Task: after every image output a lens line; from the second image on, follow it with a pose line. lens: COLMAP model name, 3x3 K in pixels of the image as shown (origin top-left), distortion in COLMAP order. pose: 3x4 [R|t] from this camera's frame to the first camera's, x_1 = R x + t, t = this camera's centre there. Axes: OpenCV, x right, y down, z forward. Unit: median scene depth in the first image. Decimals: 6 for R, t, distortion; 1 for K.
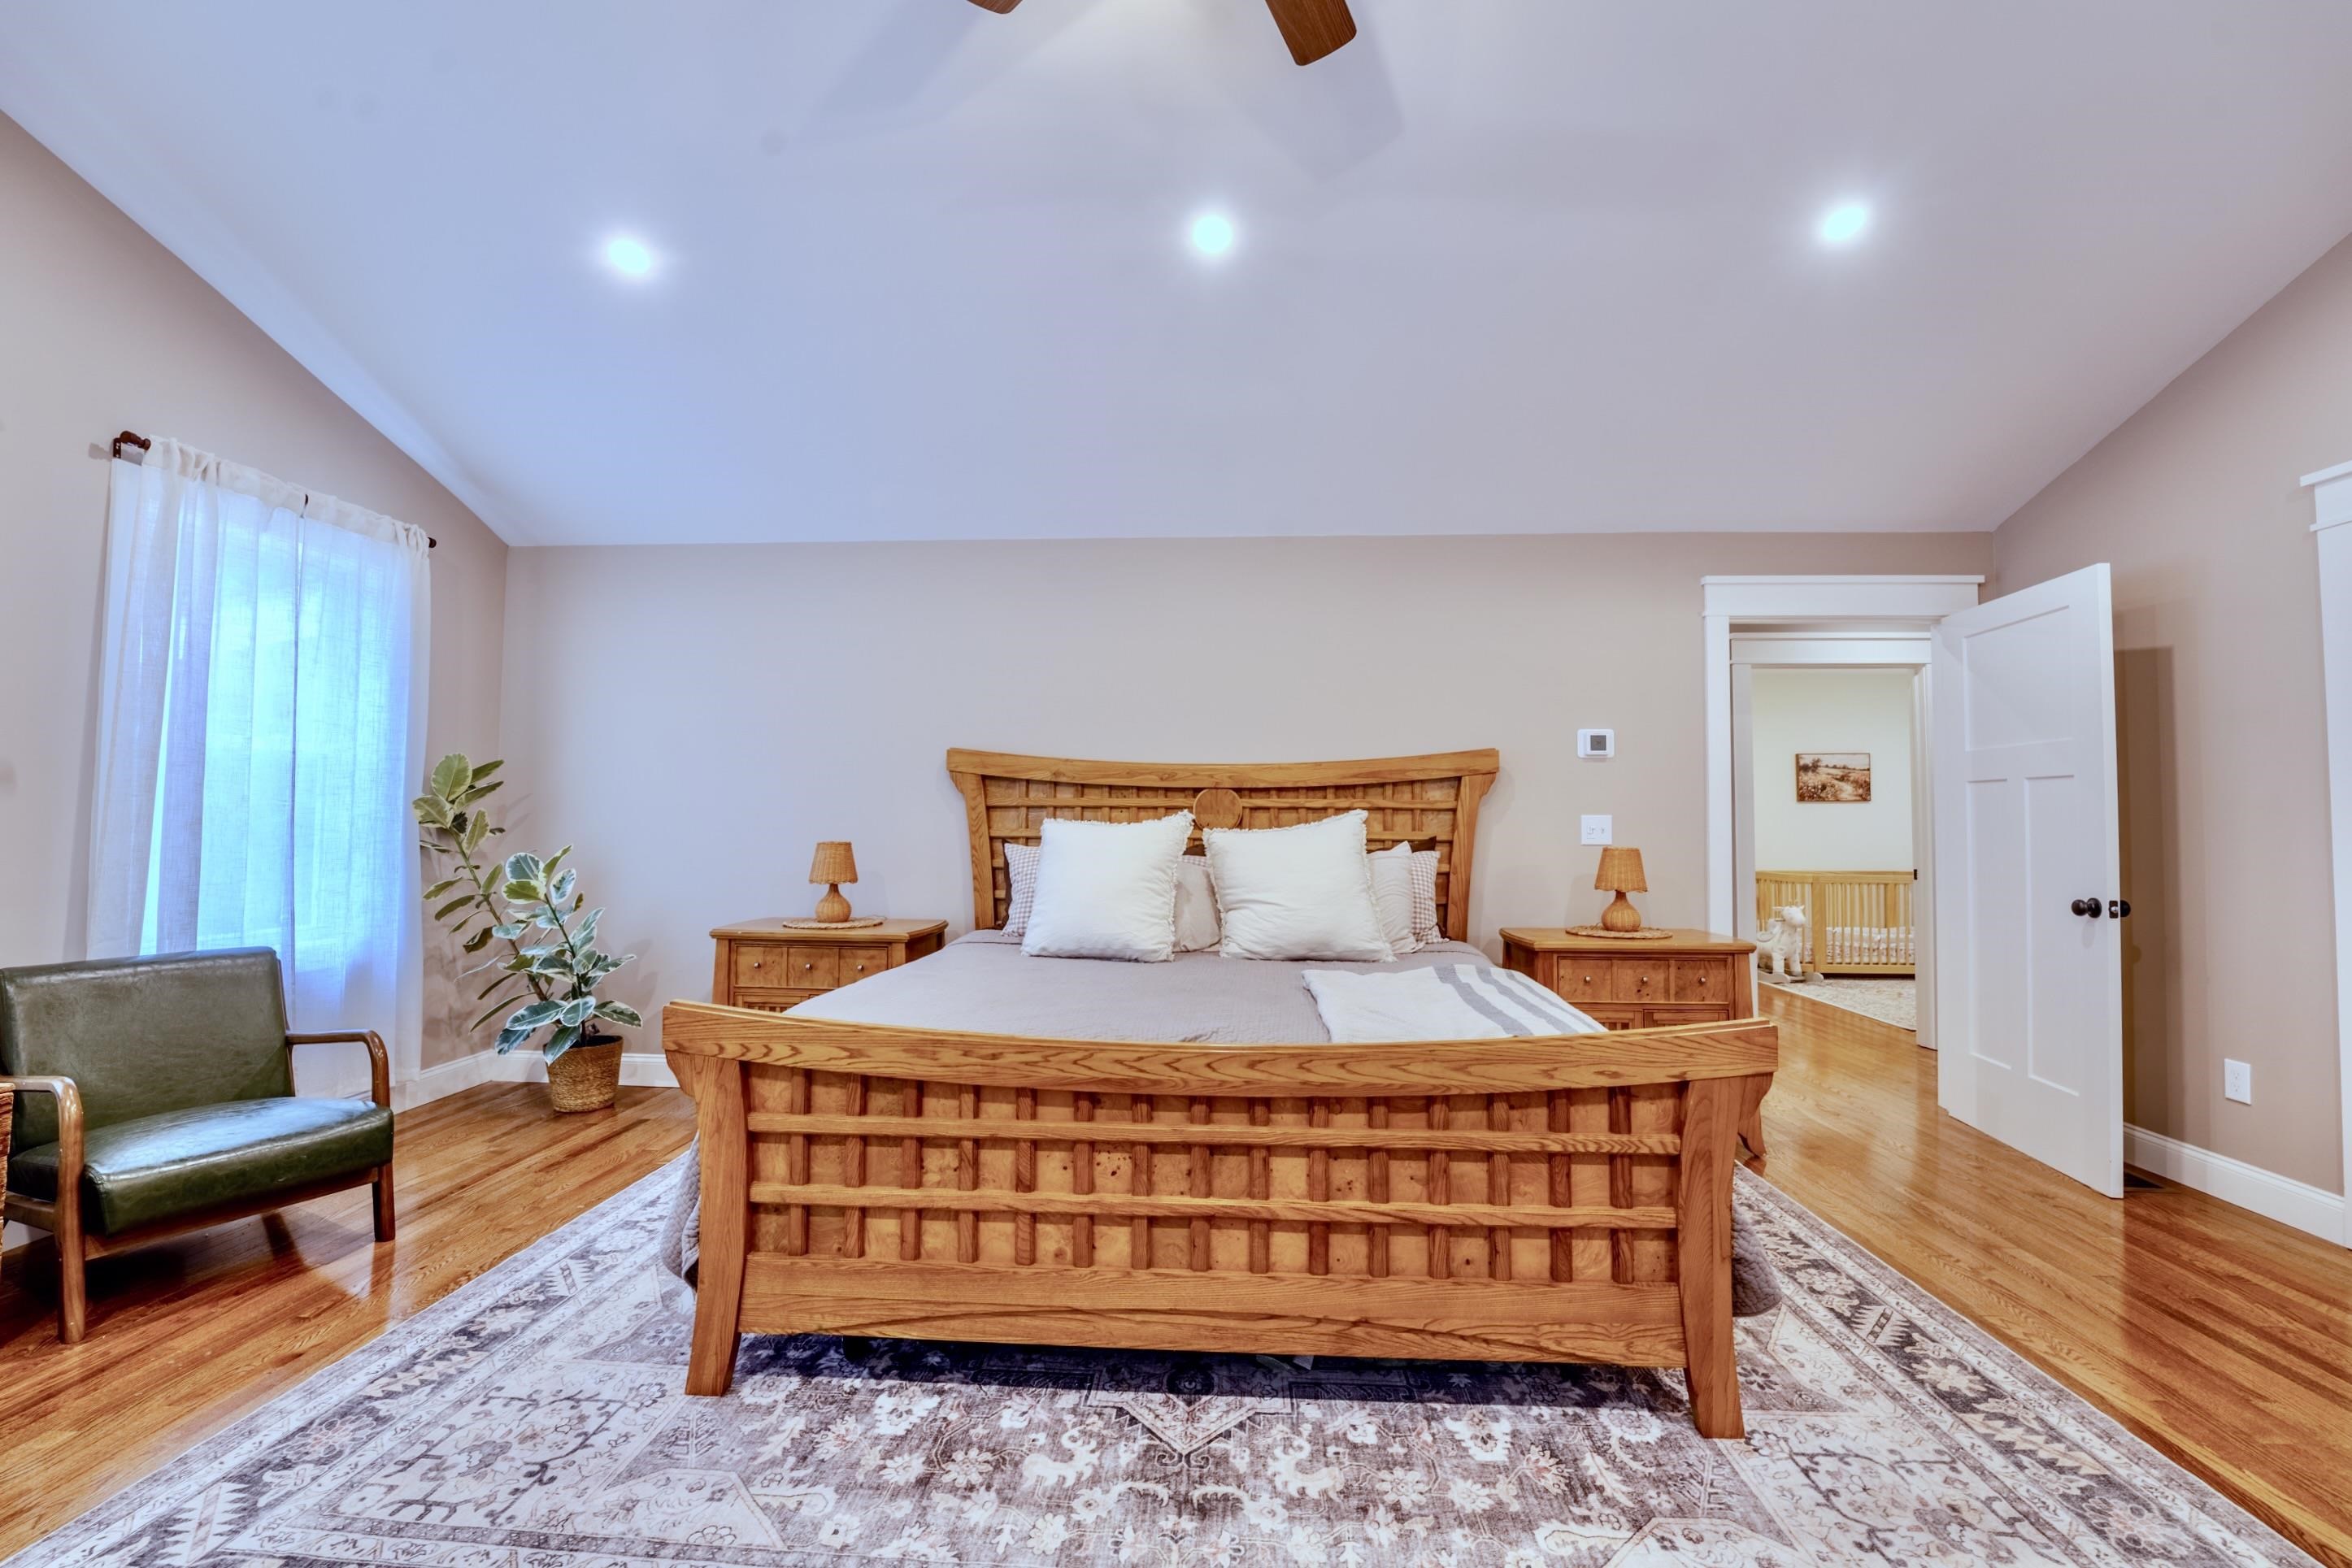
lens RADIAL K [[991.5, 0, 1171.9], [0, 991.5, 781.7], [0, 0, 1]] dist [-0.030595, 0.003568]
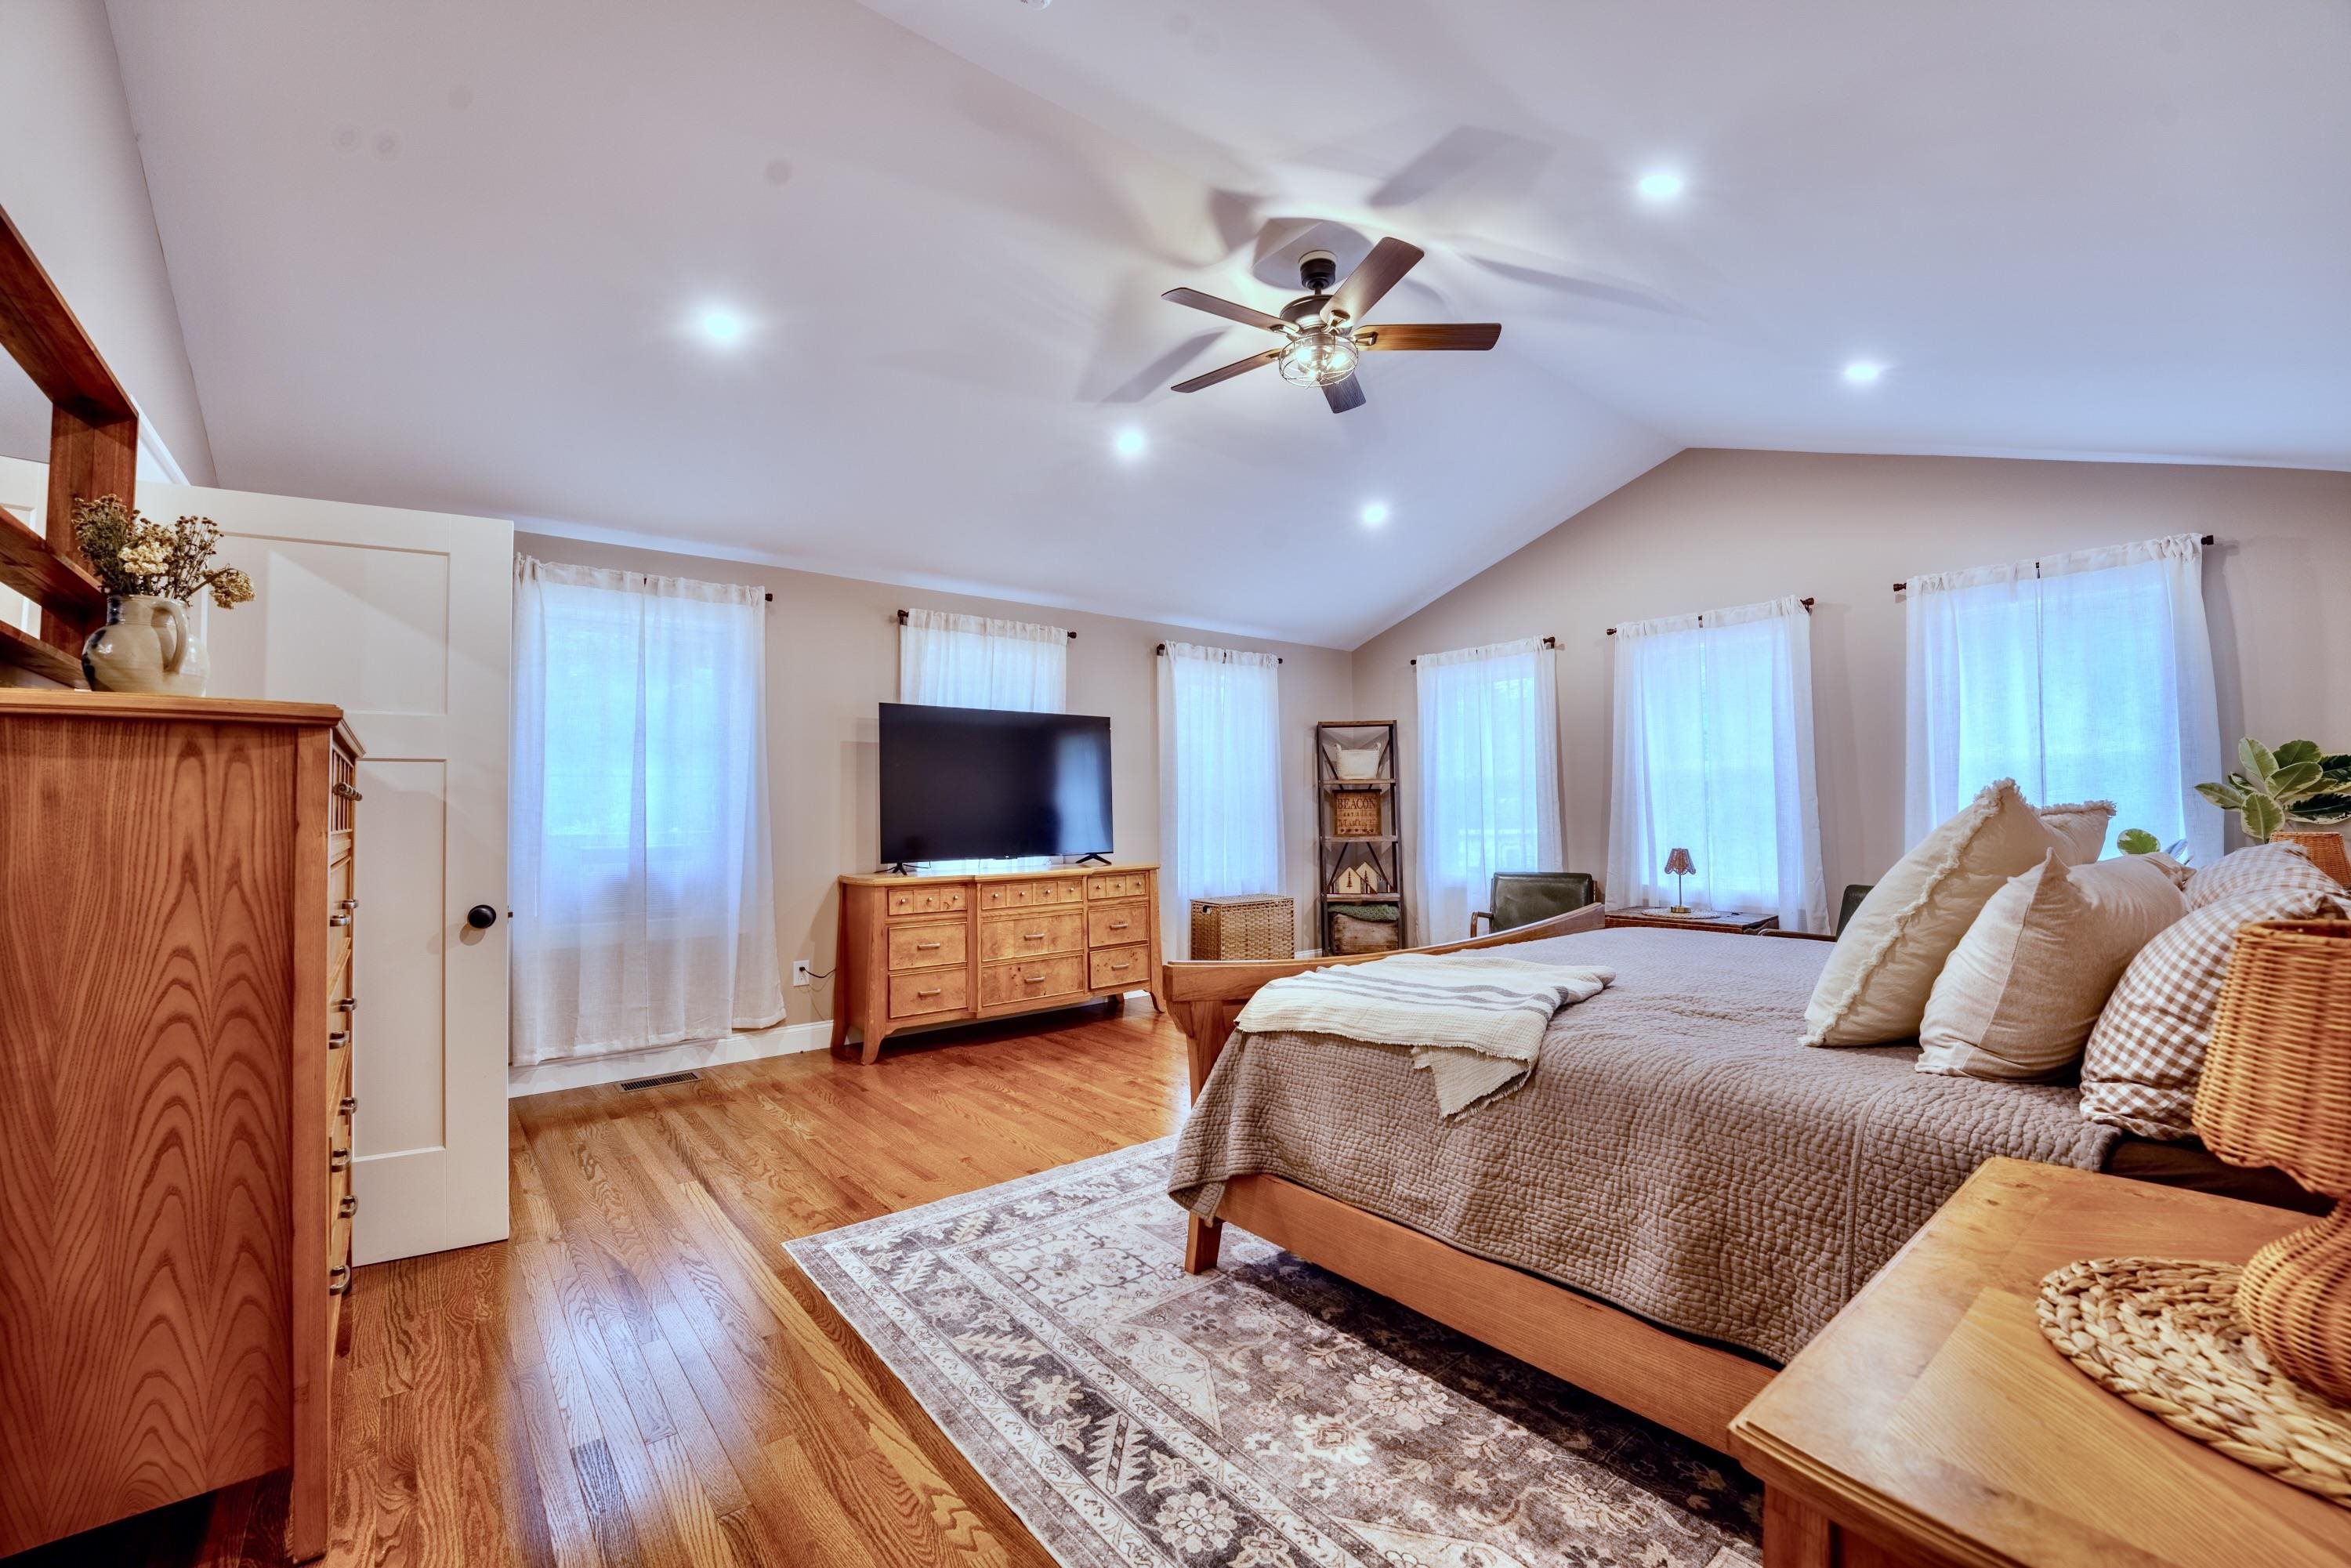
lens RADIAL K [[954.0, 0, 1174.2], [0, 954.0, 785.1], [0, 0, 1]] dist [-0.030251, 0.003888]
pose [[-0.735958, -0.017862, -0.676792, 1.371338], [0.031802, 0.997636, -0.060912, 0.079986], [0.676280, -0.066352, -0.733650, 1.823518]]
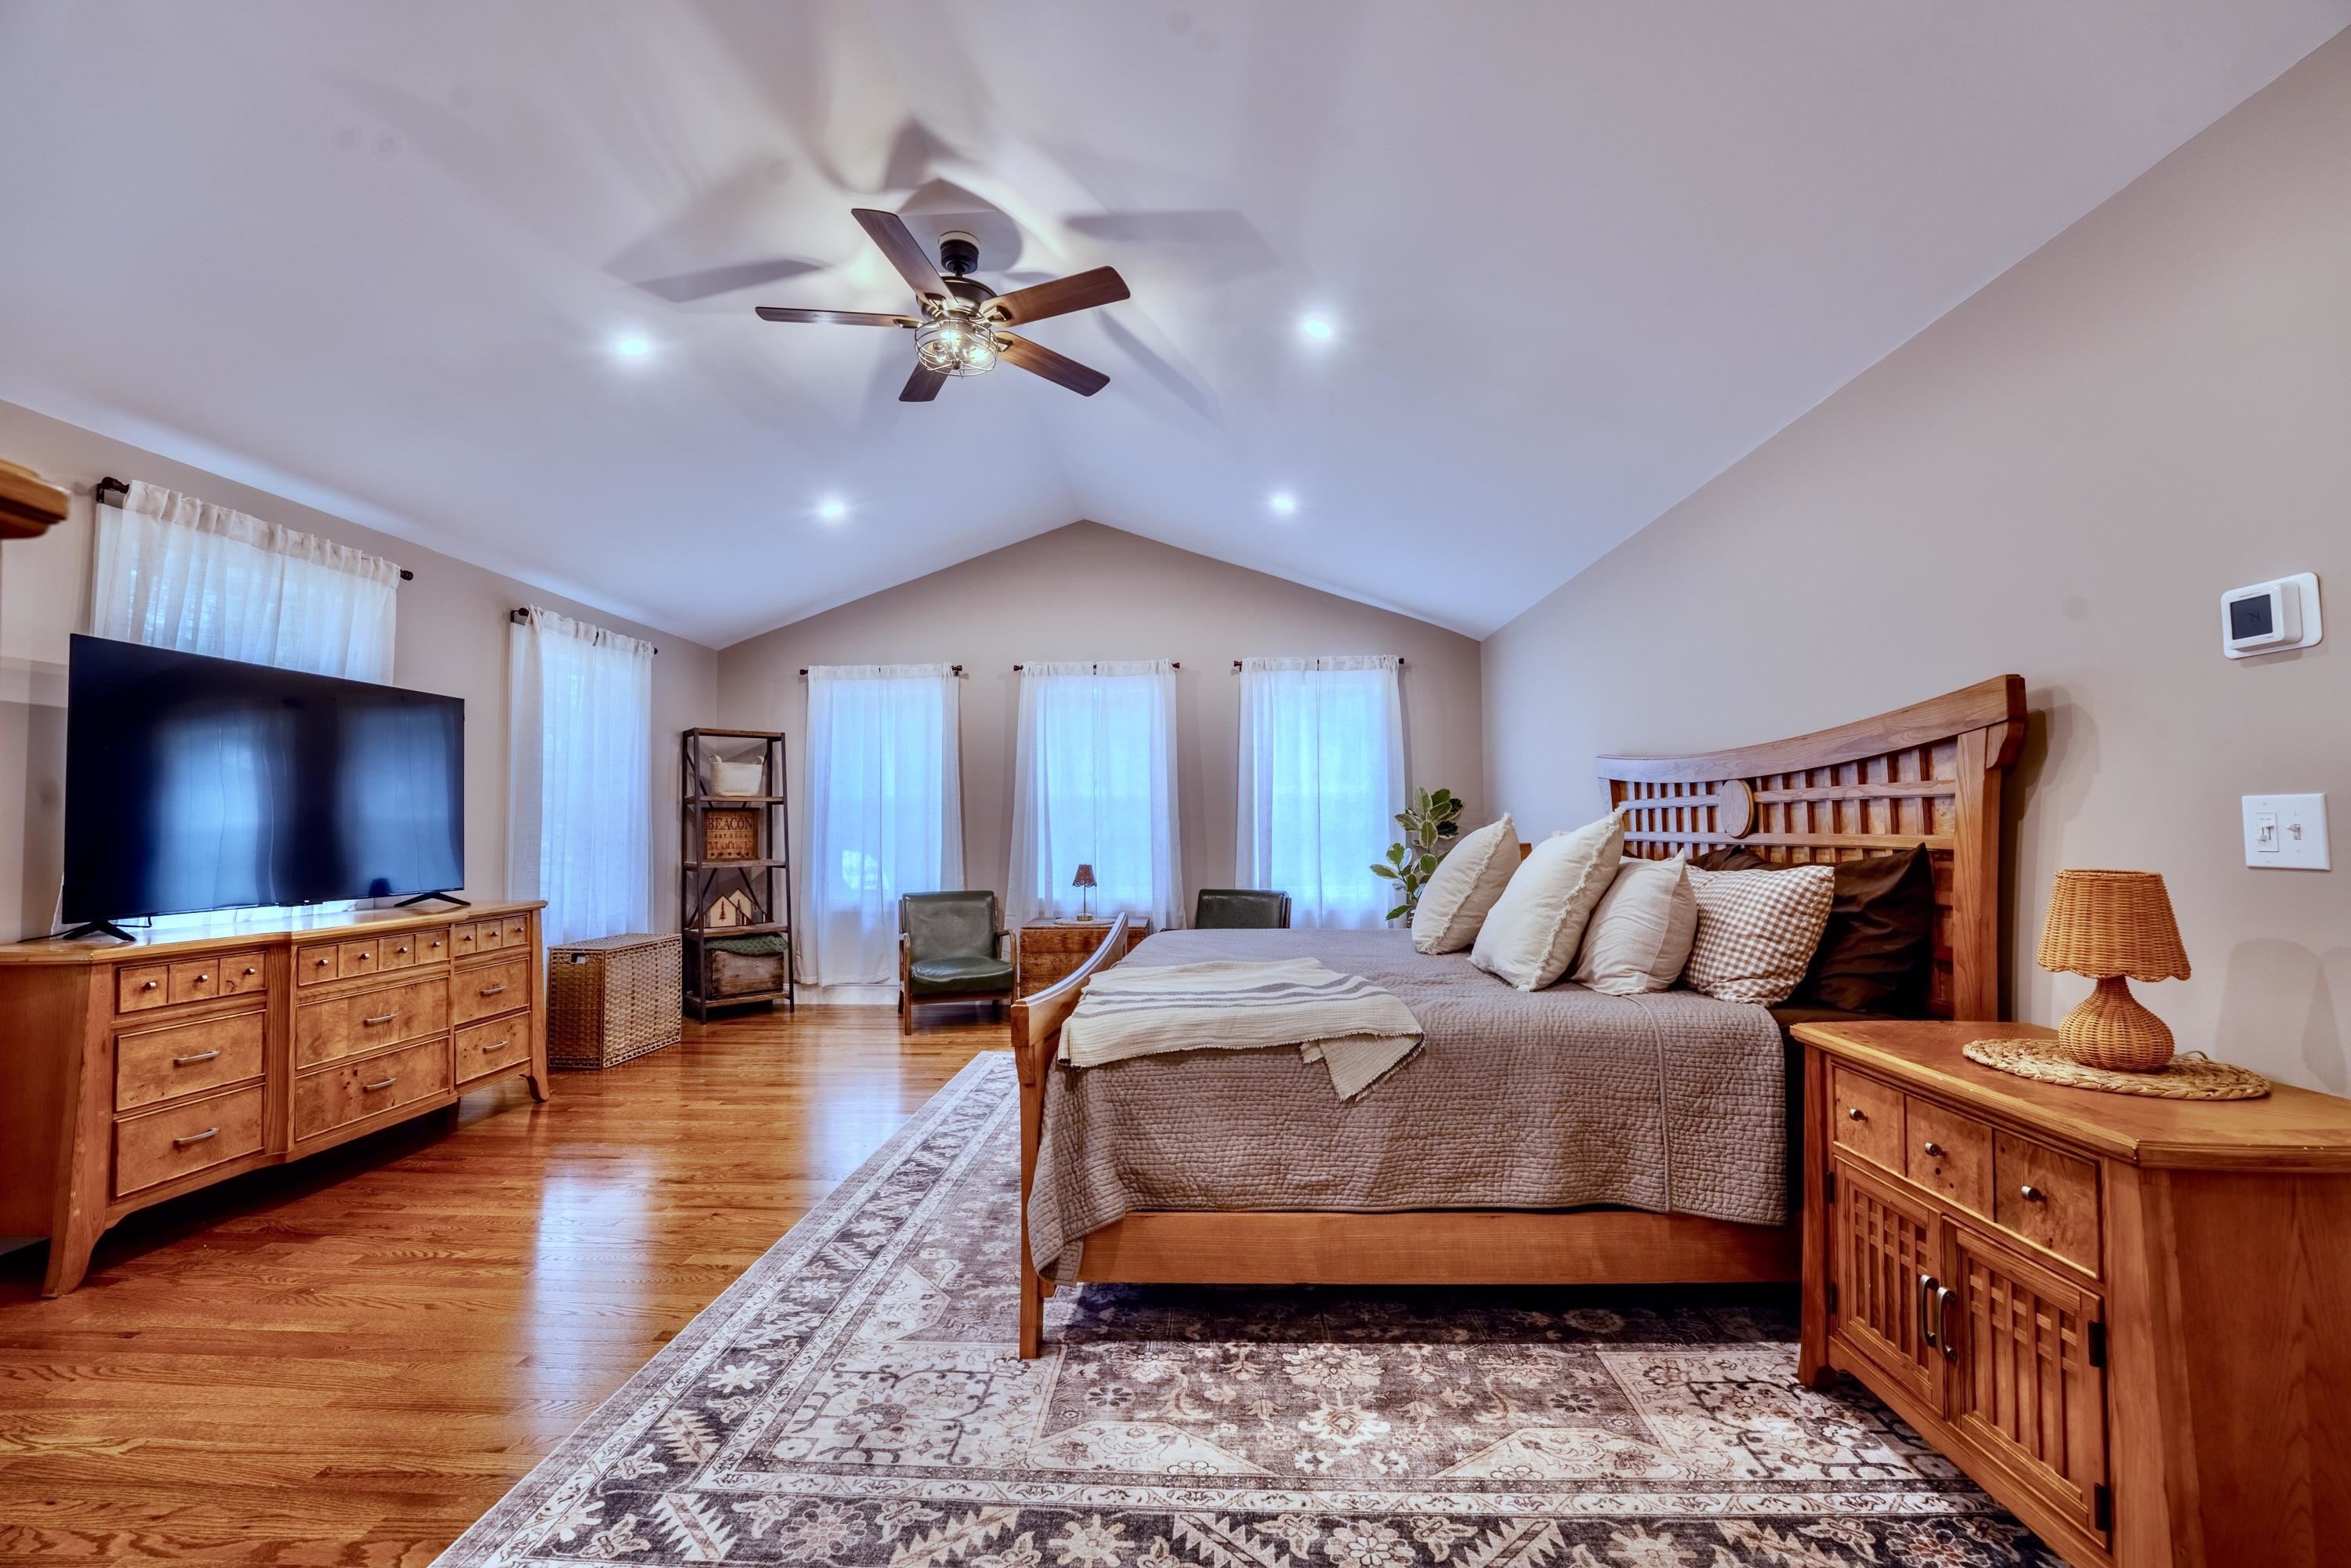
lens RADIAL K [[954.0, 0, 1174.2], [0, 954.0, 785.1], [0, 0, 1]] dist [-0.030251, 0.003888]
pose [[0.014850, -0.050965, -0.998590, 1.602708], [0.048134, 0.997579, -0.050197, 0.054577], [0.998730, -0.047321, 0.017267, 1.093472]]
